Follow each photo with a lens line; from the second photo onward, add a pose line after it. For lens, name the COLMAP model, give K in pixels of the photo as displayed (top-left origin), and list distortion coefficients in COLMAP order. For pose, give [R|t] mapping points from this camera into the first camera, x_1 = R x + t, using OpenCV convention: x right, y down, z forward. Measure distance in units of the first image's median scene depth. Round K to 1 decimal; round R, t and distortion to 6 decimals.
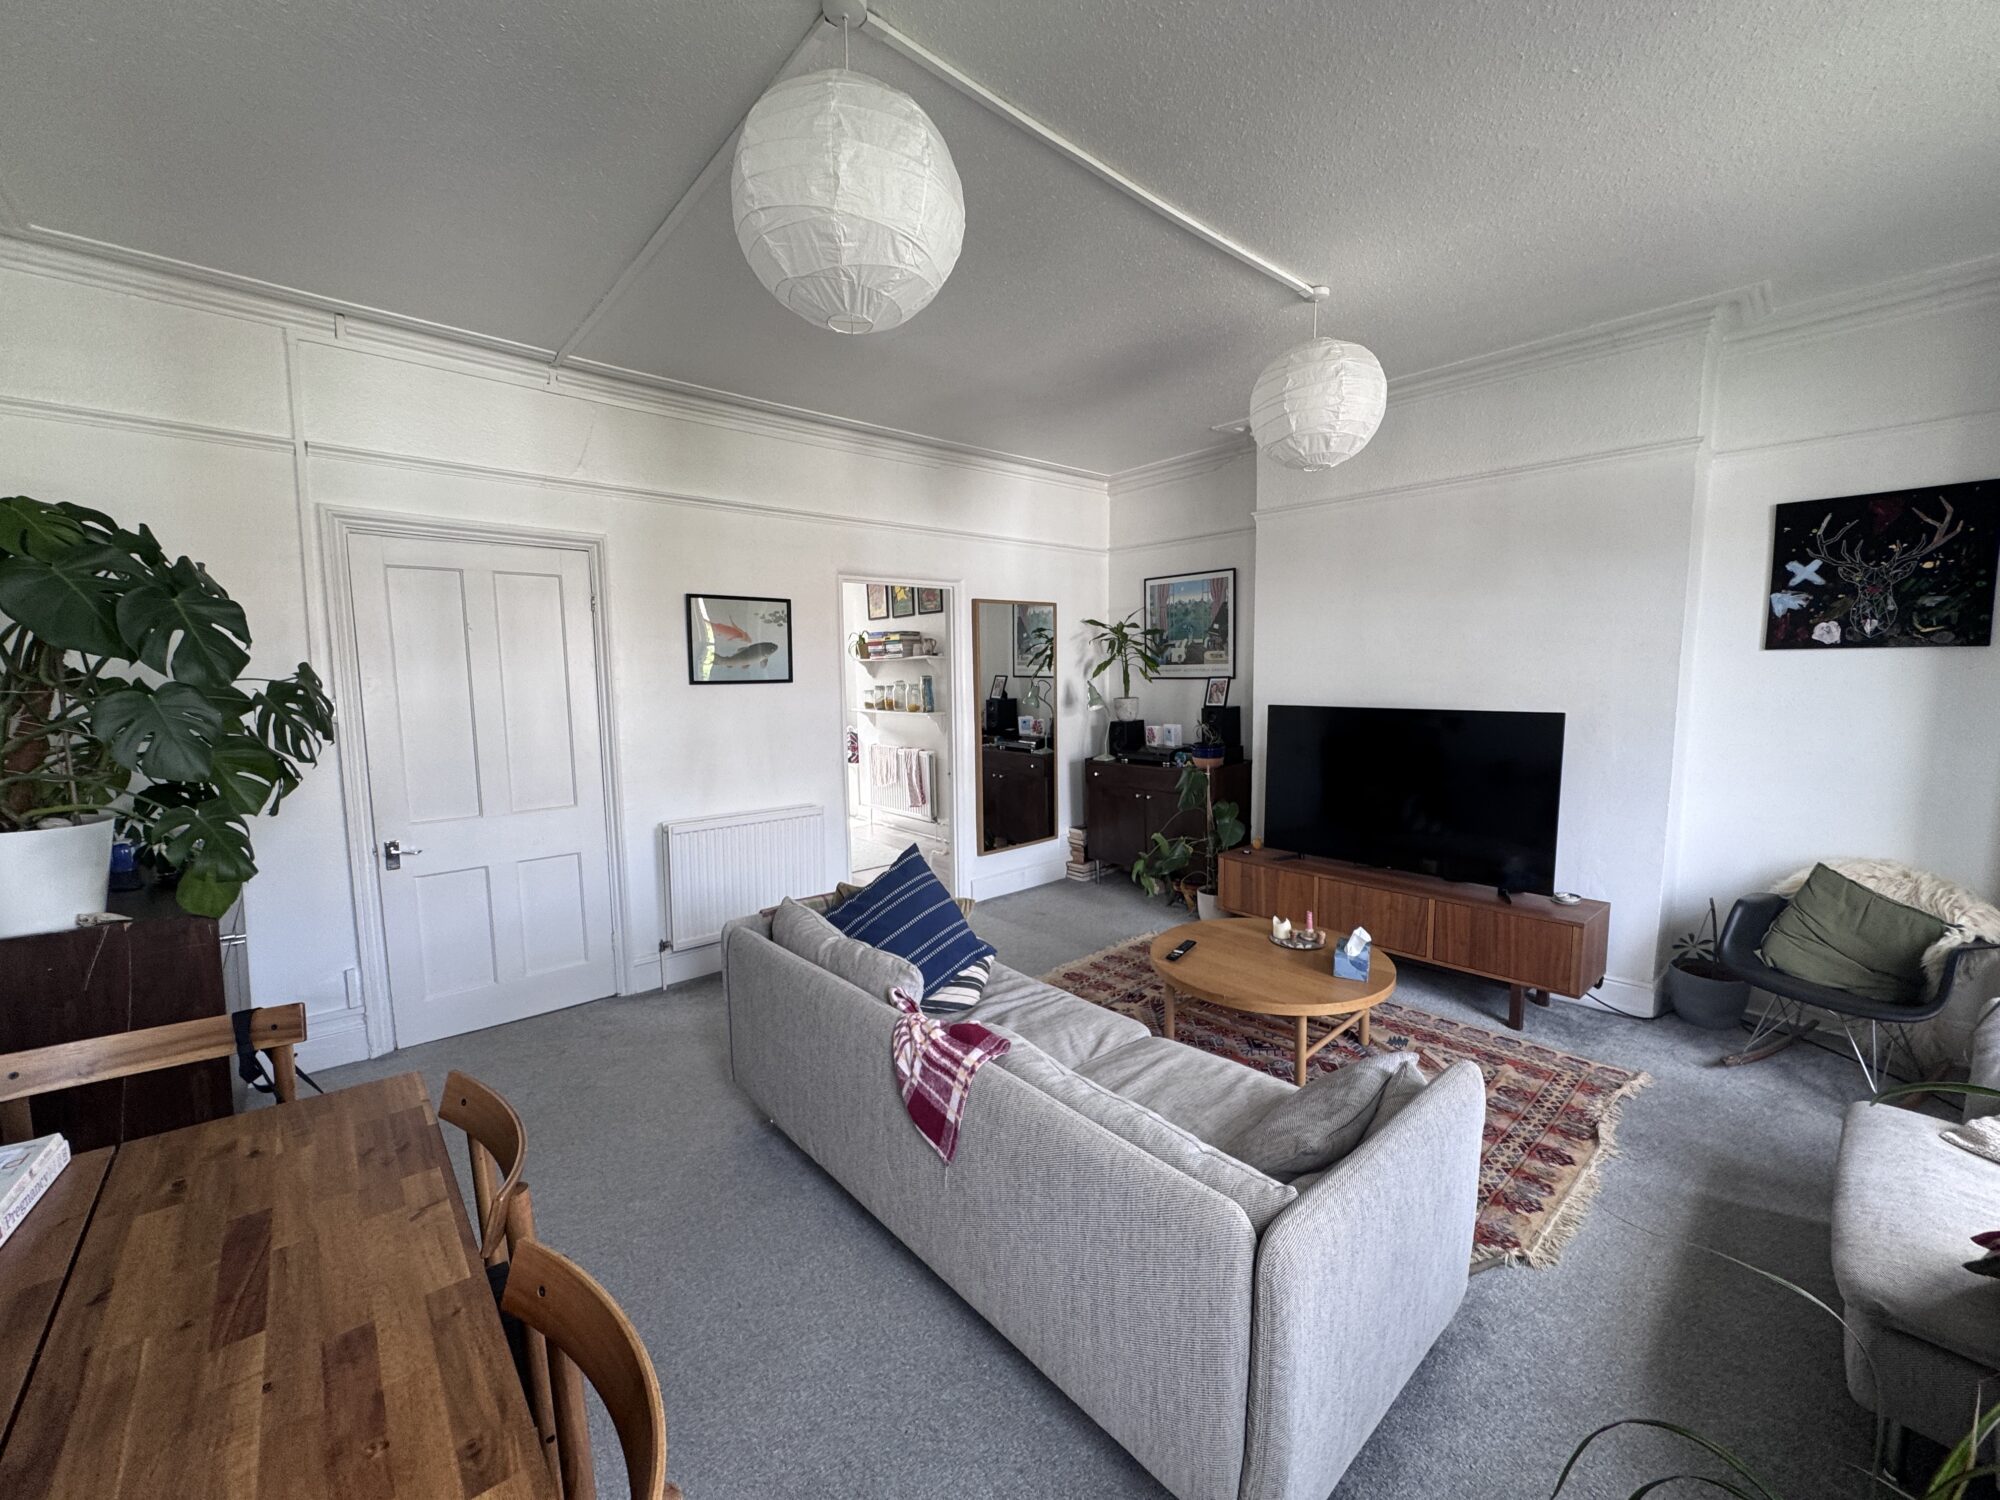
lens RADIAL K [[797.4, 0, 997.8], [0, 797.4, 756.1], [0, 0, 1]] dist [-0.001373, -0.000044]
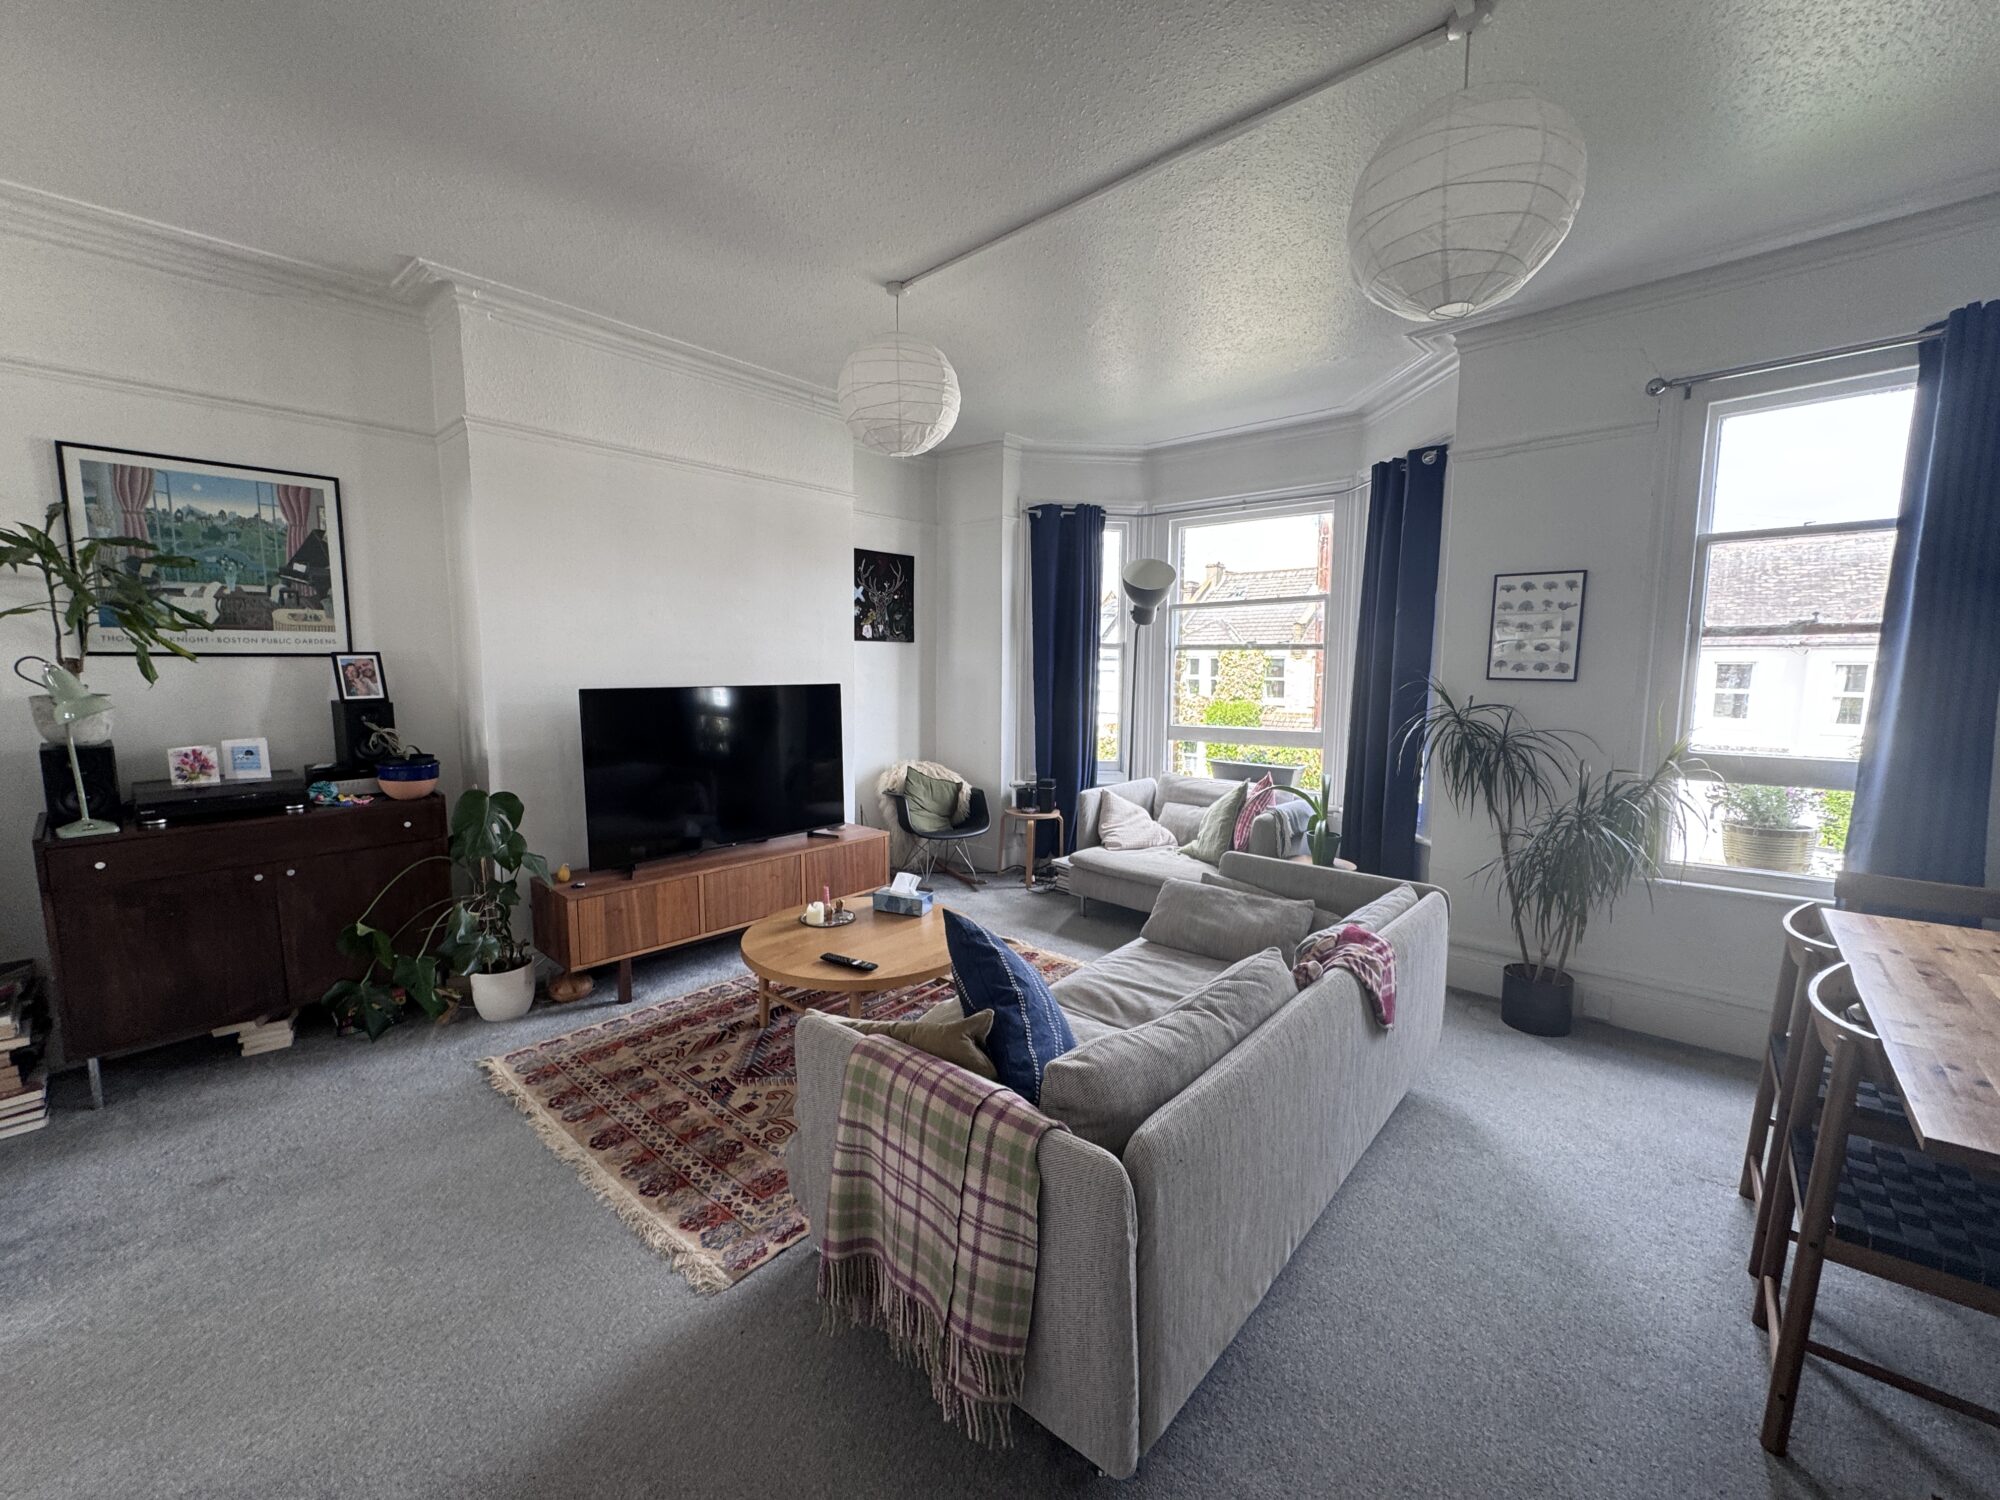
lens RADIAL K [[797.4, 0, 996.8], [0, 797.4, 756.7], [0, 0, 1]] dist [-0.001373, -0.000044]
pose [[-0.123990, -0.109930, 0.986175, -0.395385], [0.099716, 0.987433, 0.122607, -0.044634], [-0.987260, 0.113539, -0.111470, 0.573185]]
